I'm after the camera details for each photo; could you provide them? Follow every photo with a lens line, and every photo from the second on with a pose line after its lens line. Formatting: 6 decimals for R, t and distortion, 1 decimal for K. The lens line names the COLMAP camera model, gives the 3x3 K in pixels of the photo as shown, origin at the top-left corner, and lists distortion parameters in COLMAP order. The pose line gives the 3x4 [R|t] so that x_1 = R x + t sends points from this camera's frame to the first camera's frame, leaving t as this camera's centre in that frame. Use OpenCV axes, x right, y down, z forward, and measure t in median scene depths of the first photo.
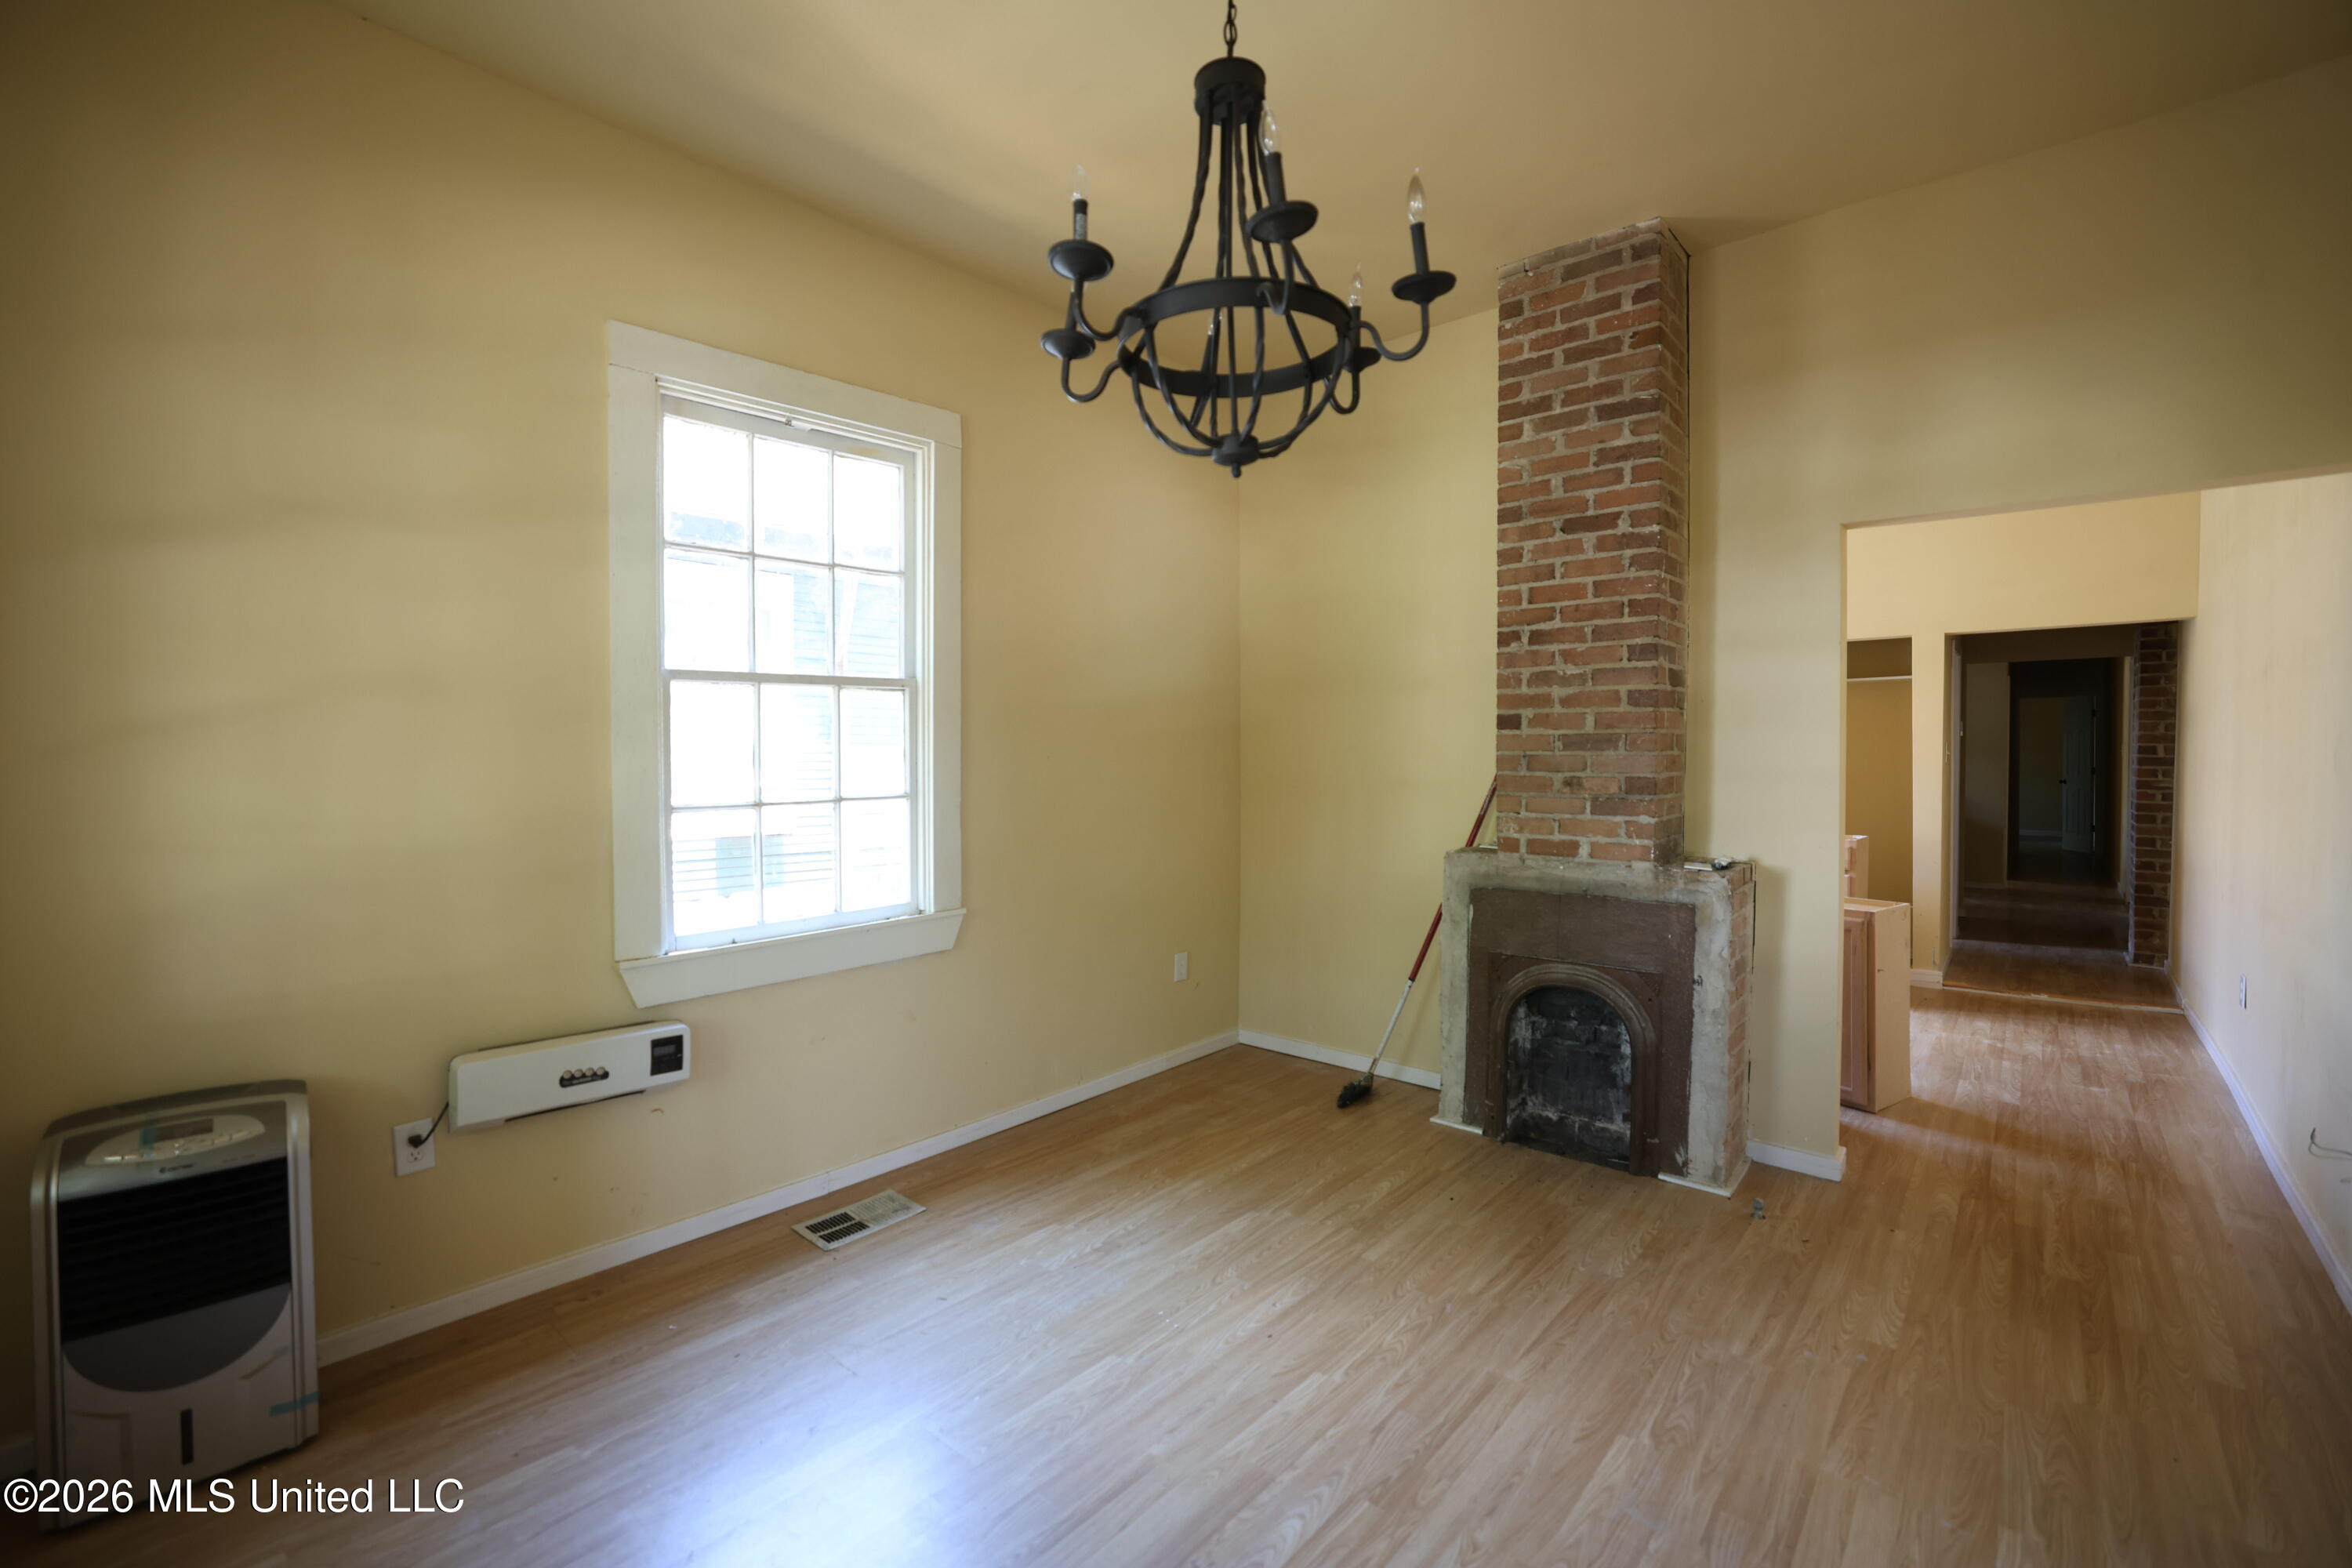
lens RADIAL K [[1007.0, 0, 1158.7], [0, 1007.0, 777.3], [0, 0, 1]] dist [-0.052707, 0.021835]
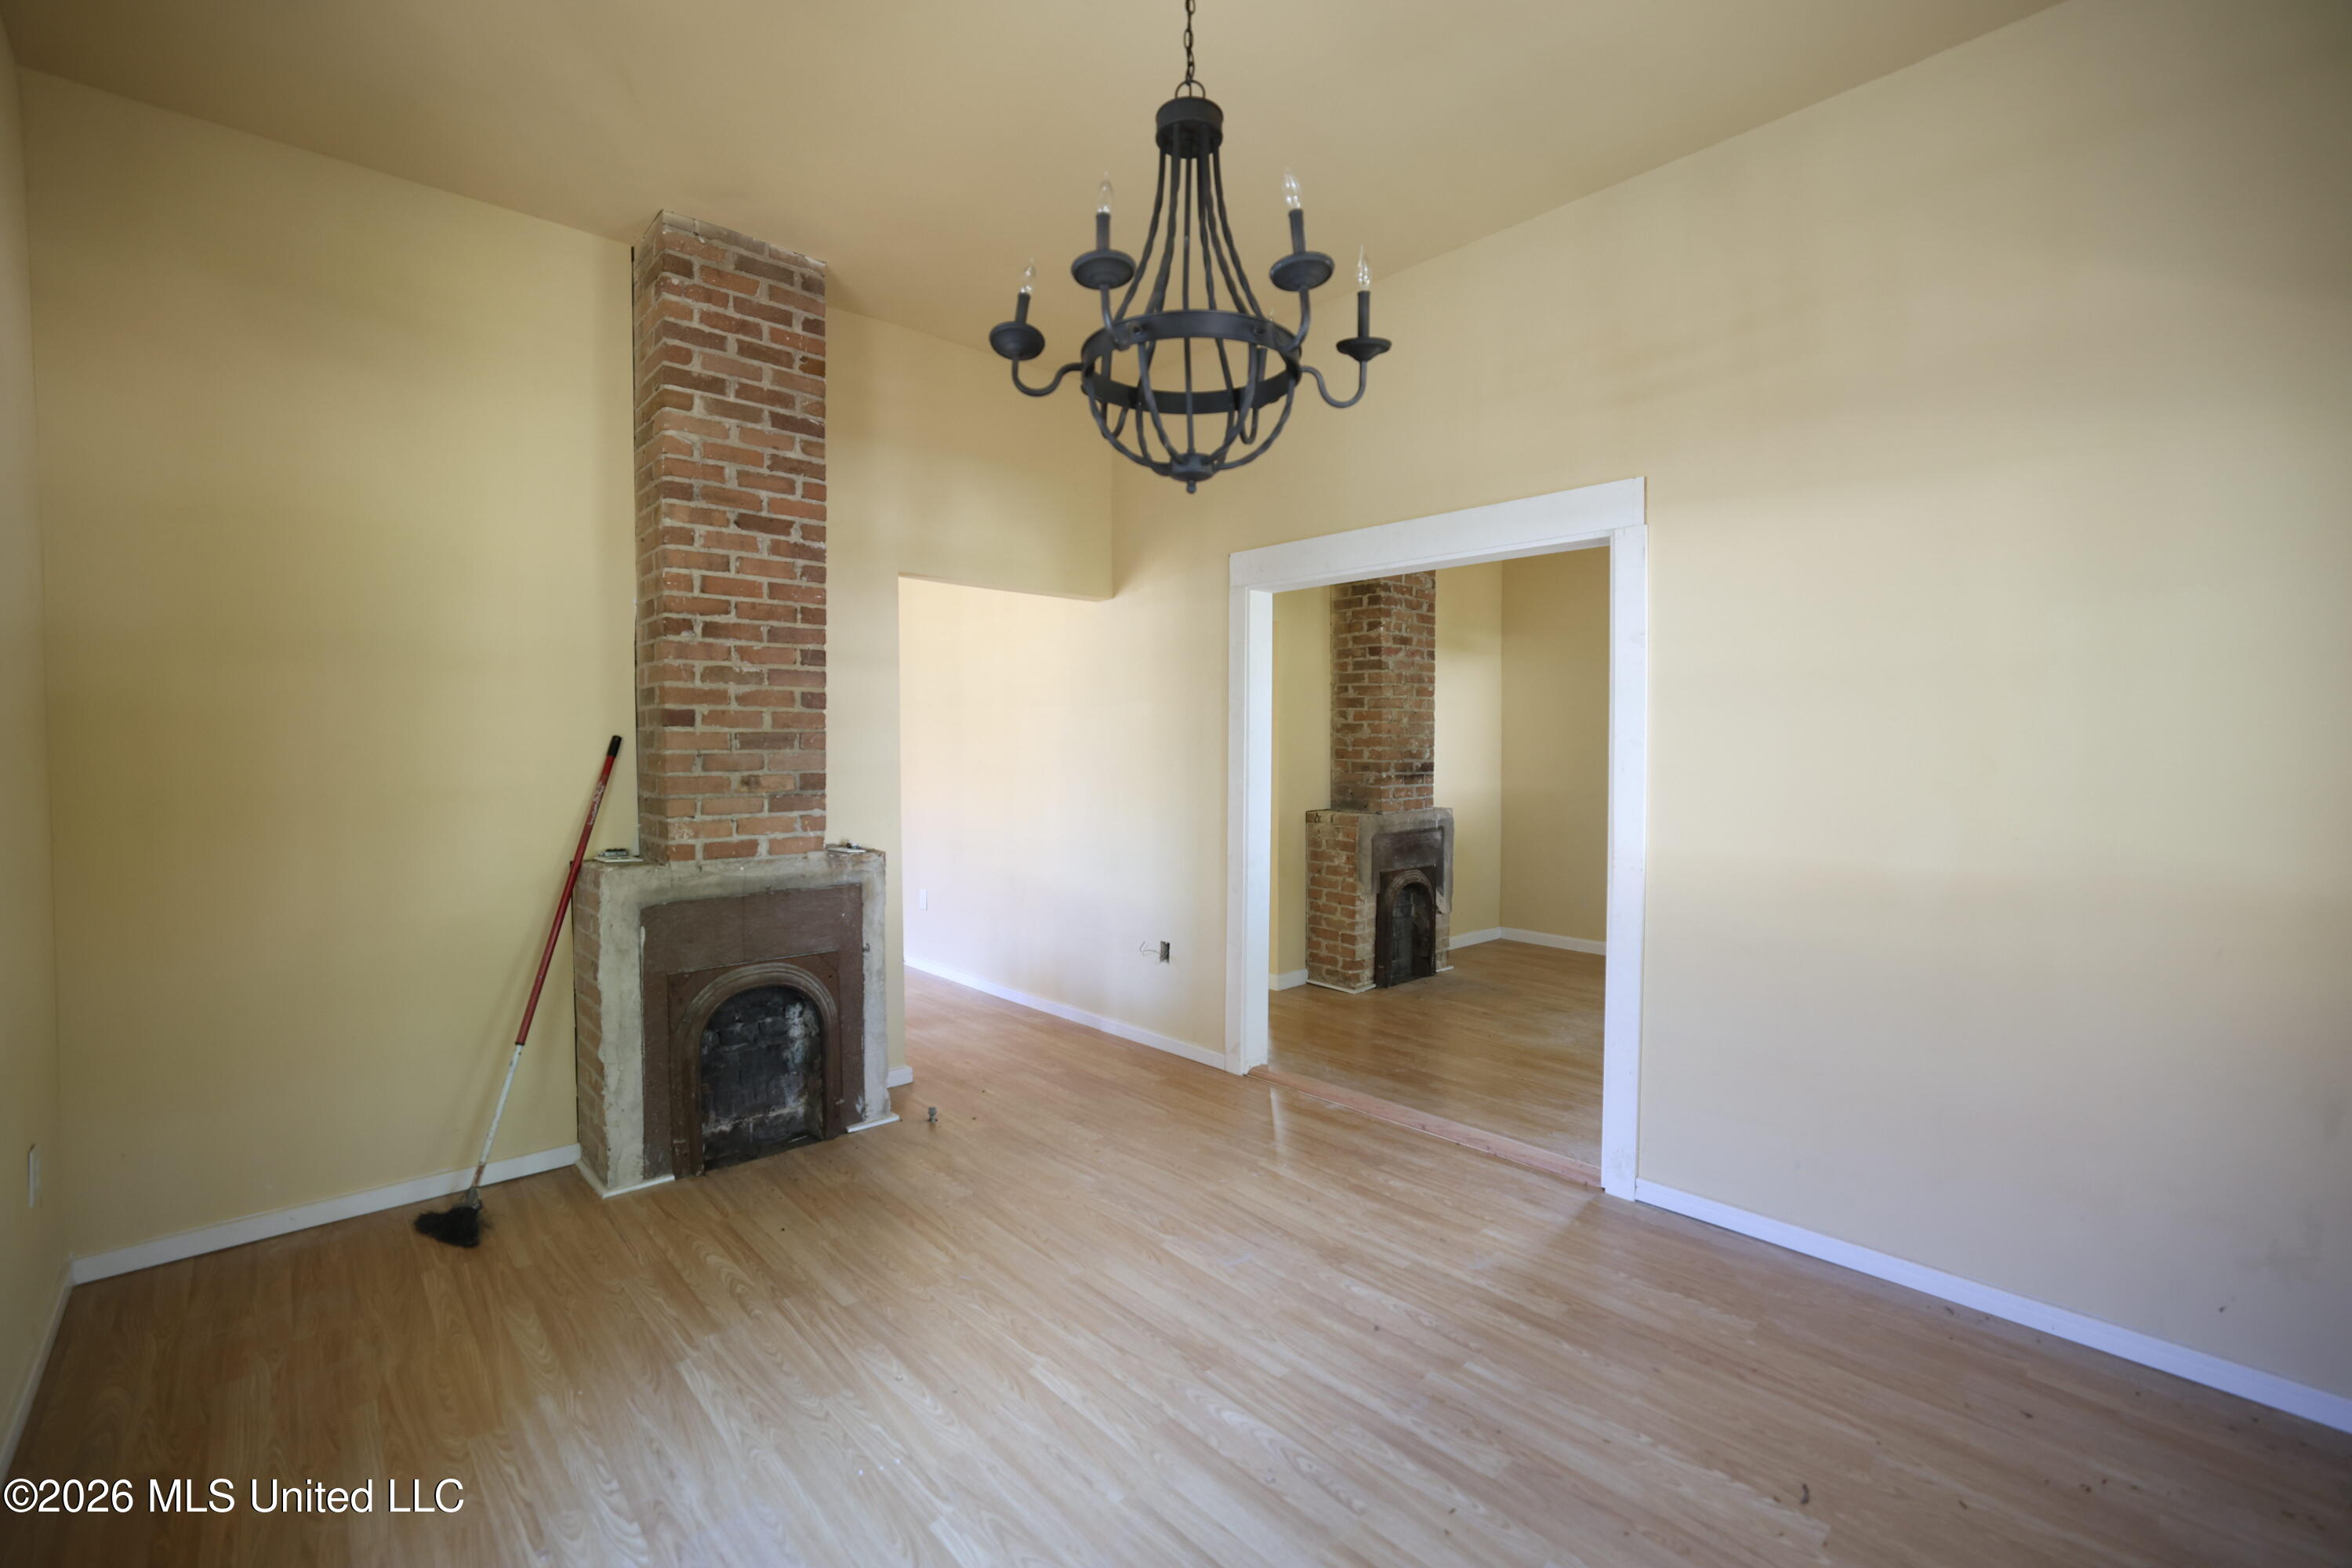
lens RADIAL K [[1007.0, 0, 1158.7], [0, 1007.0, 777.3], [0, 0, 1]] dist [-0.052707, 0.021835]
pose [[0.102337, -0.029037, 0.994326, -0.540154], [0.027321, 0.999279, 0.026369, -0.014148], [-0.994375, 0.024467, 0.103056, 0.503793]]
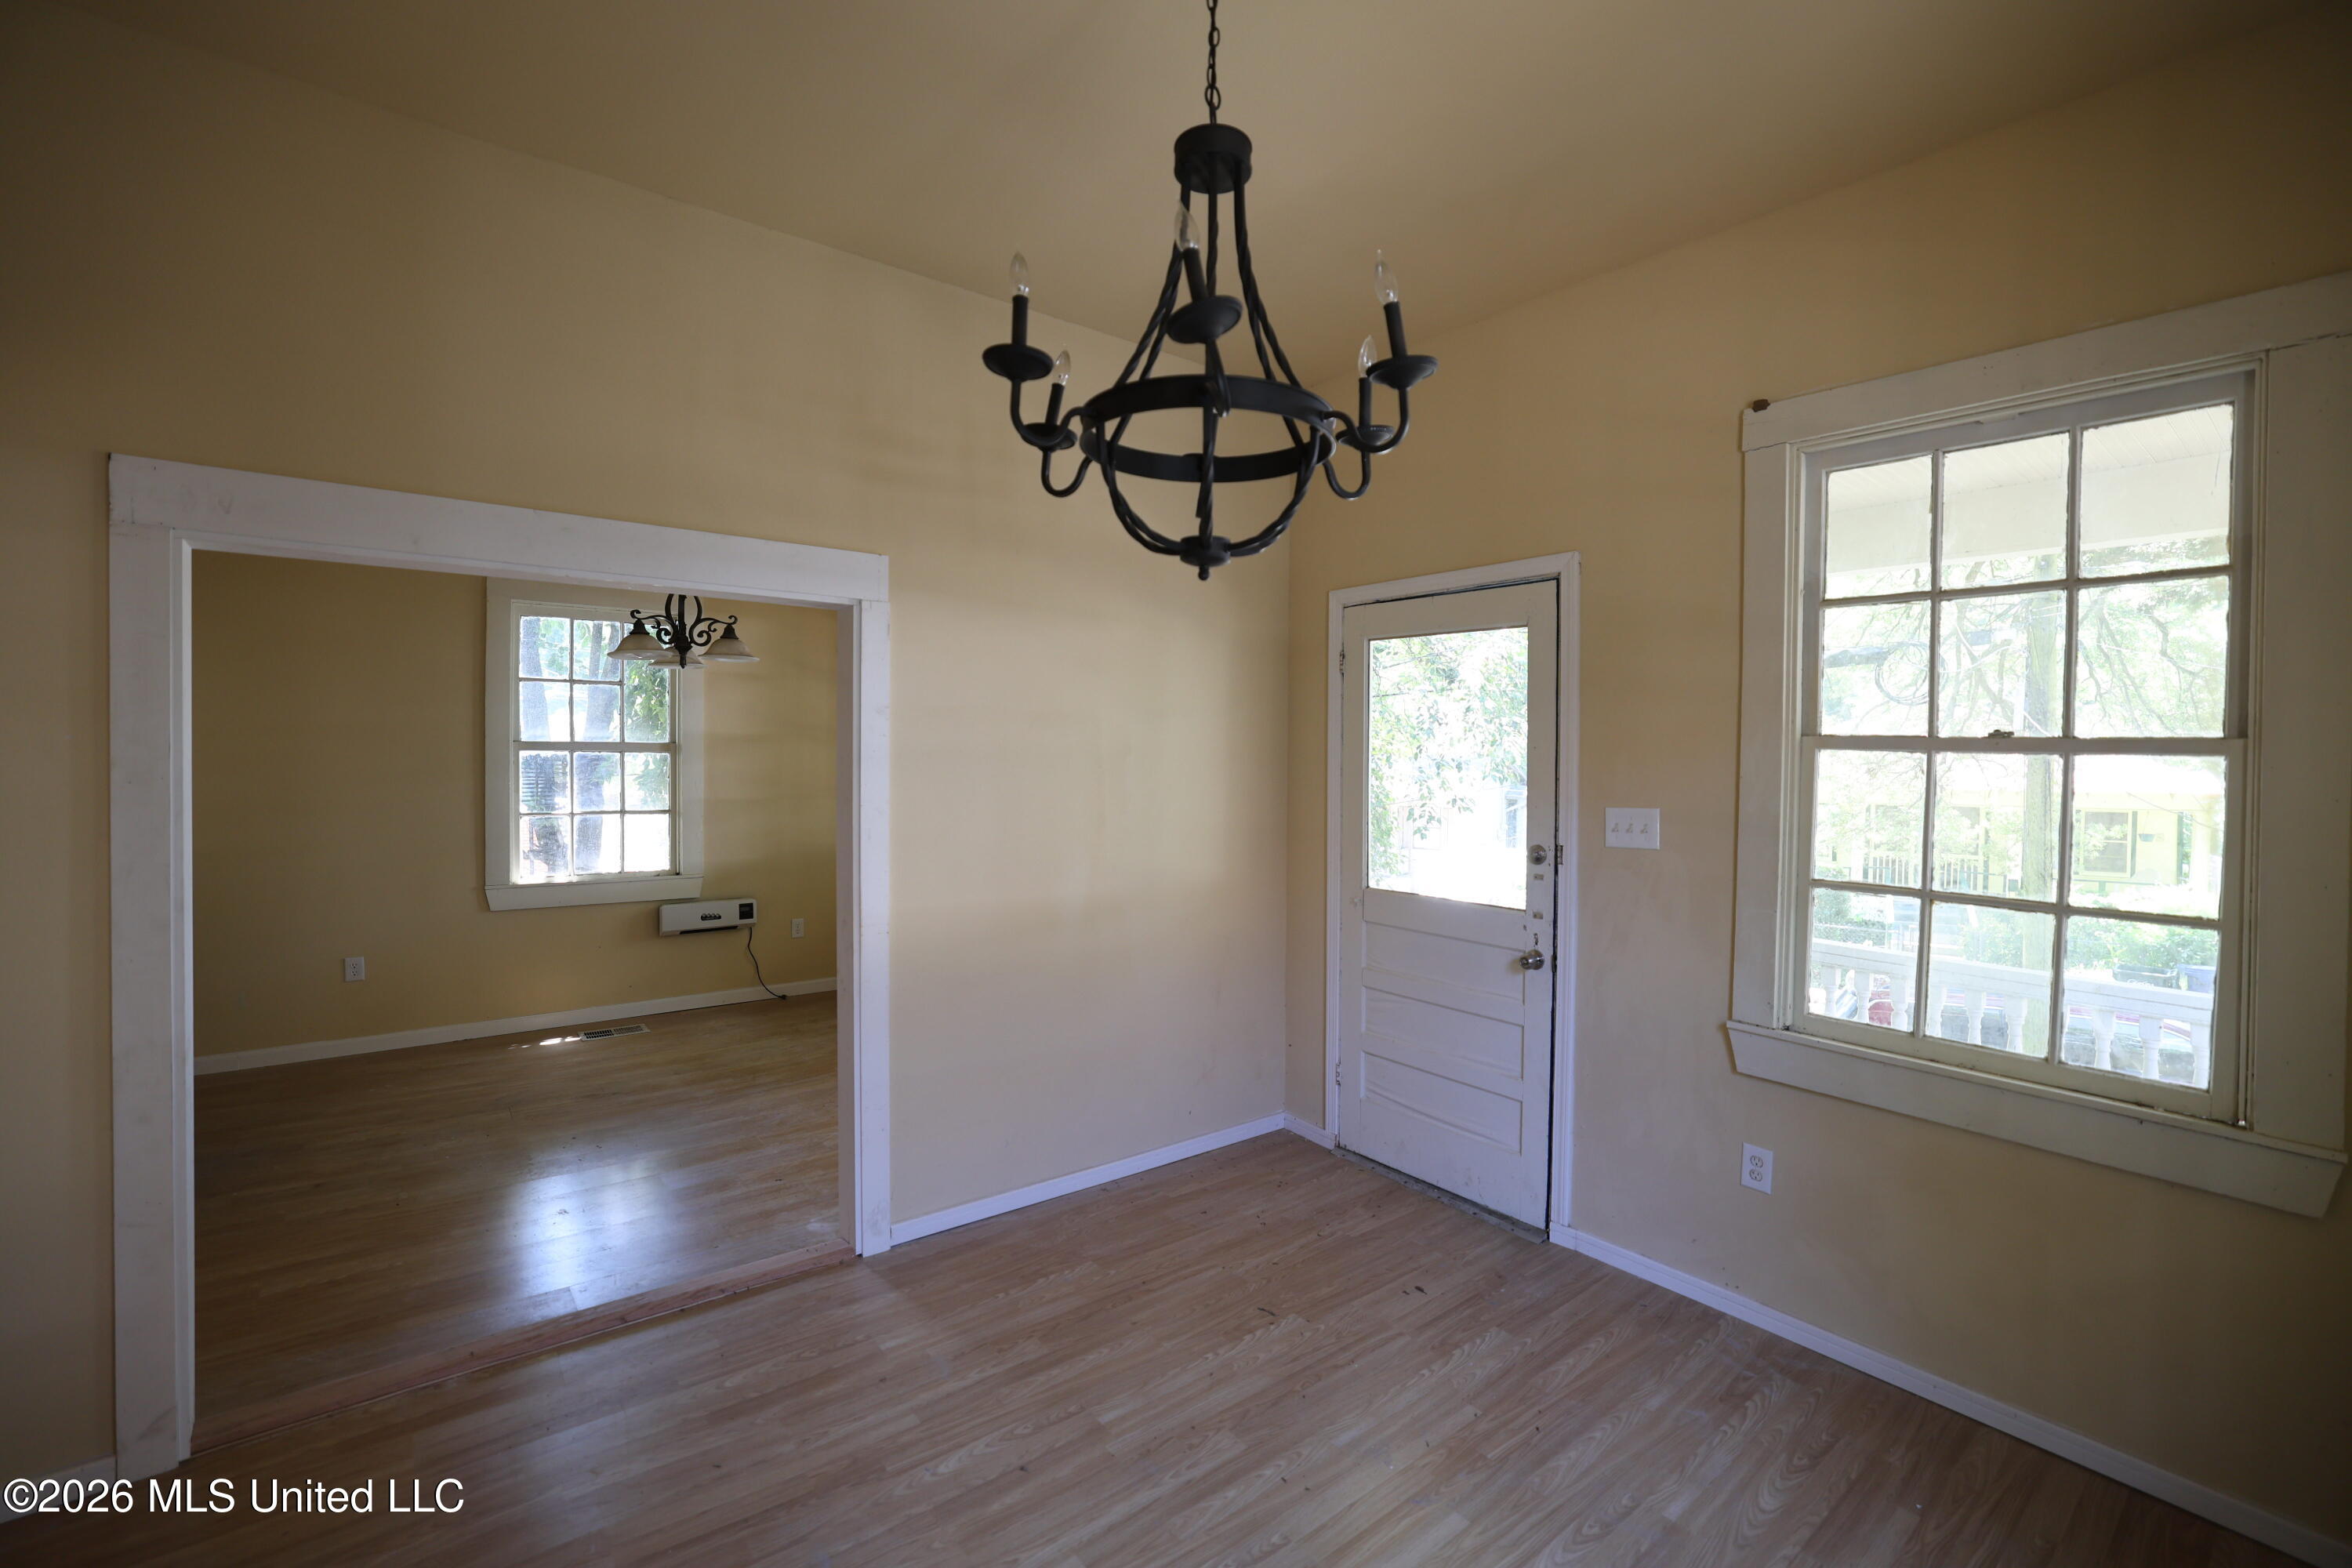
lens RADIAL K [[1005.2, 0, 1179.2], [0, 1005.2, 778.4], [0, 0, 1]] dist [-0.049576, 0.018446]
pose [[-0.986827, -0.012370, 0.161308, -0.027541], [-0.004467, 0.998776, 0.049264, -0.087693], [-0.161720, 0.047894, -0.985674, 1.041084]]
